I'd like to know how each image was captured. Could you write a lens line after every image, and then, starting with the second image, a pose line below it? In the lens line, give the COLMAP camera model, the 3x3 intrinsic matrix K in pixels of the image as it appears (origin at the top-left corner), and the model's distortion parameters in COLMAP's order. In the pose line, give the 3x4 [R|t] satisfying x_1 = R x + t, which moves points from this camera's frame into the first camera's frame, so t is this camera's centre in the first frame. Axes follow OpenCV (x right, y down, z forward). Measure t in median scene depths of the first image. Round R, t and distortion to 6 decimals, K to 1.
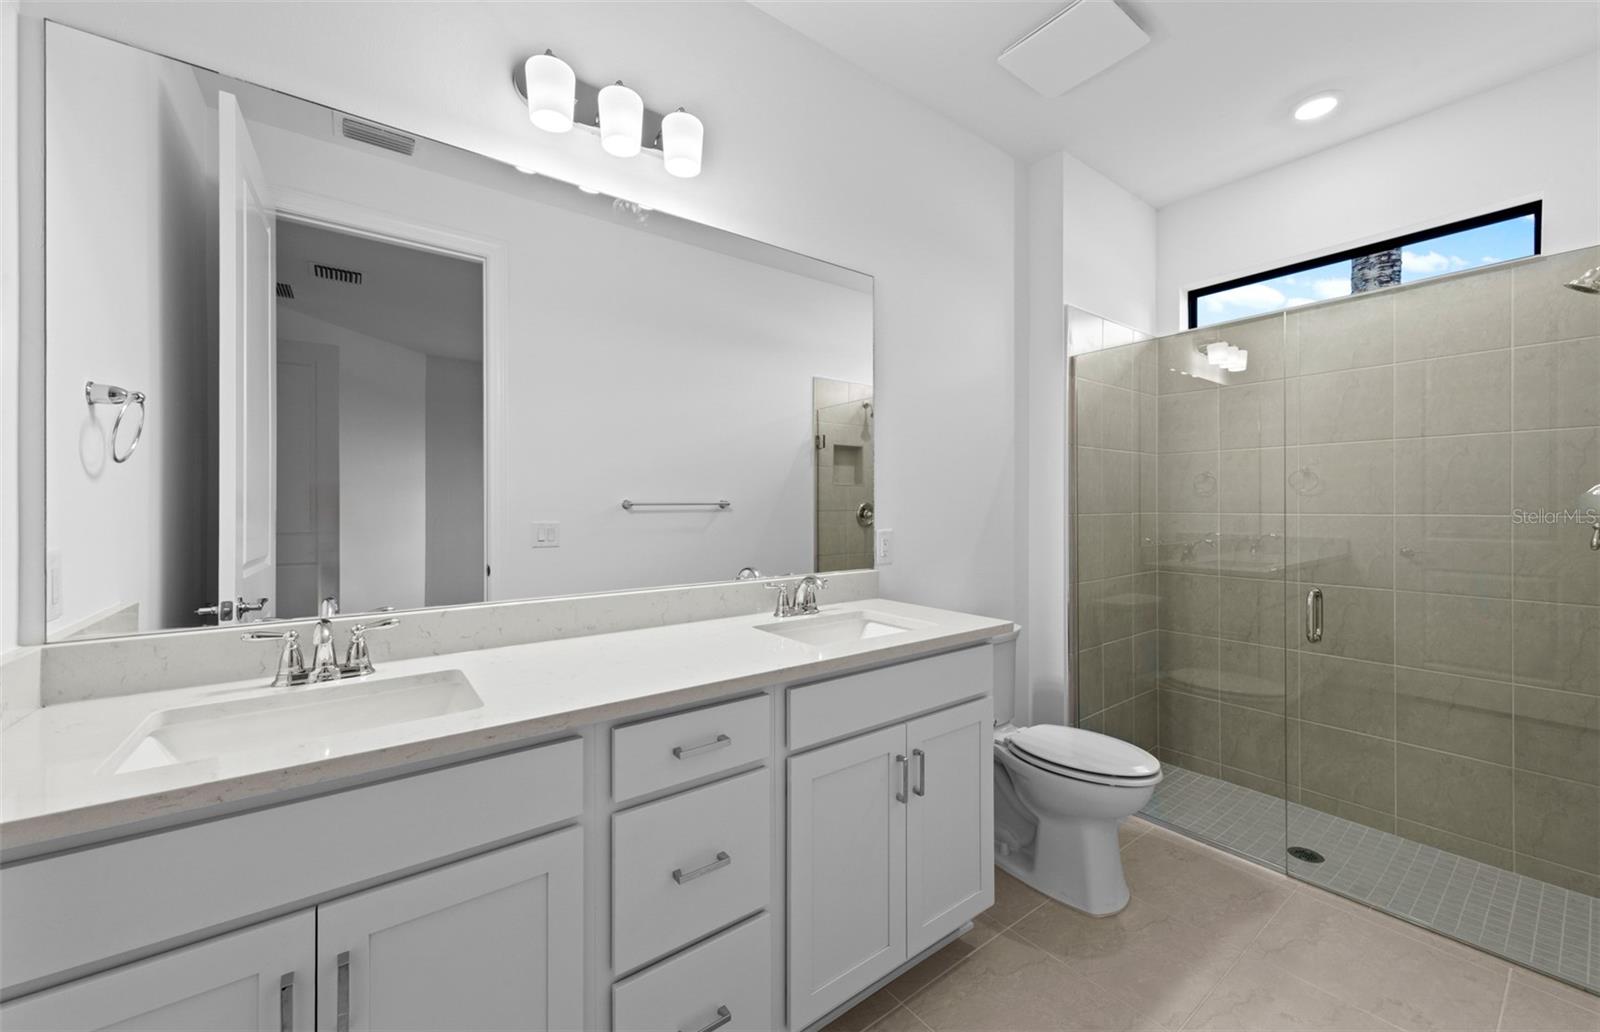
lens RADIAL K [[605.6, 0, 797.3], [0, 605.6, 505.6], [0, 0, 1]] dist [0.000784, -0.006706]
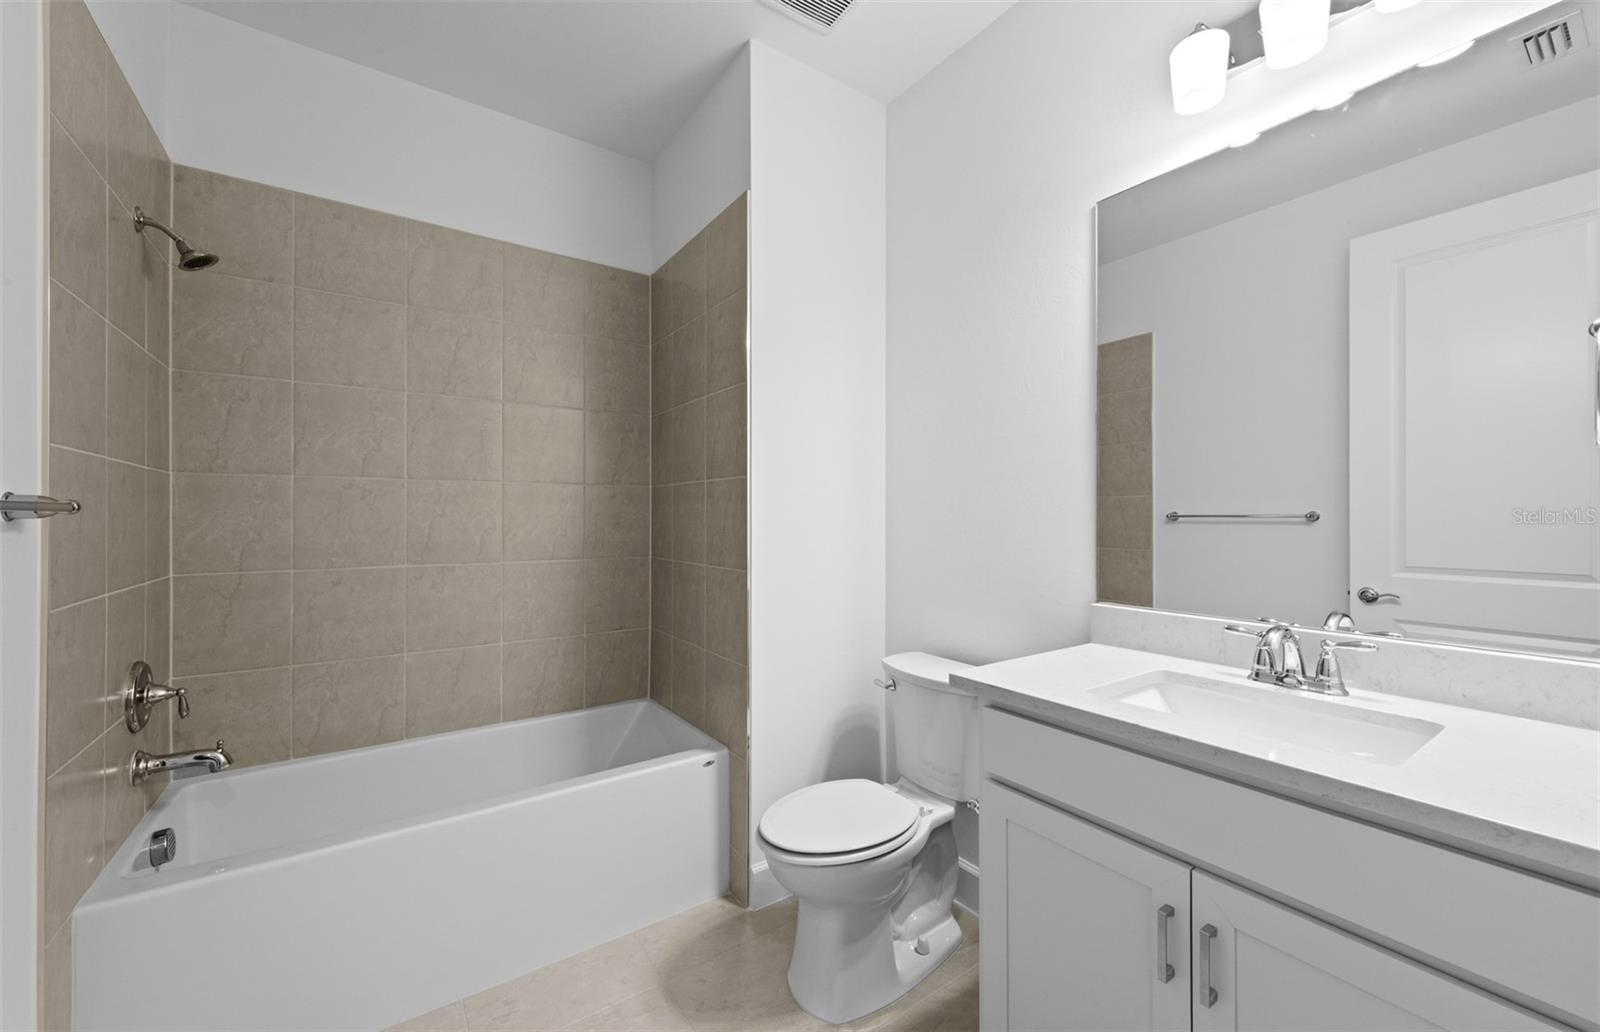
lens RADIAL K [[624.7, 0, 800.0], [0, 624.7, 516.0], [0, 0, 1]] dist [0.000697, 0.000028]
pose [[-0.033621, 0.006181, -0.999416, 0.401848], [0.000052, 0.999981, 0.006183, -0.003656], [0.999435, 0.000156, -0.033621, 0.300327]]
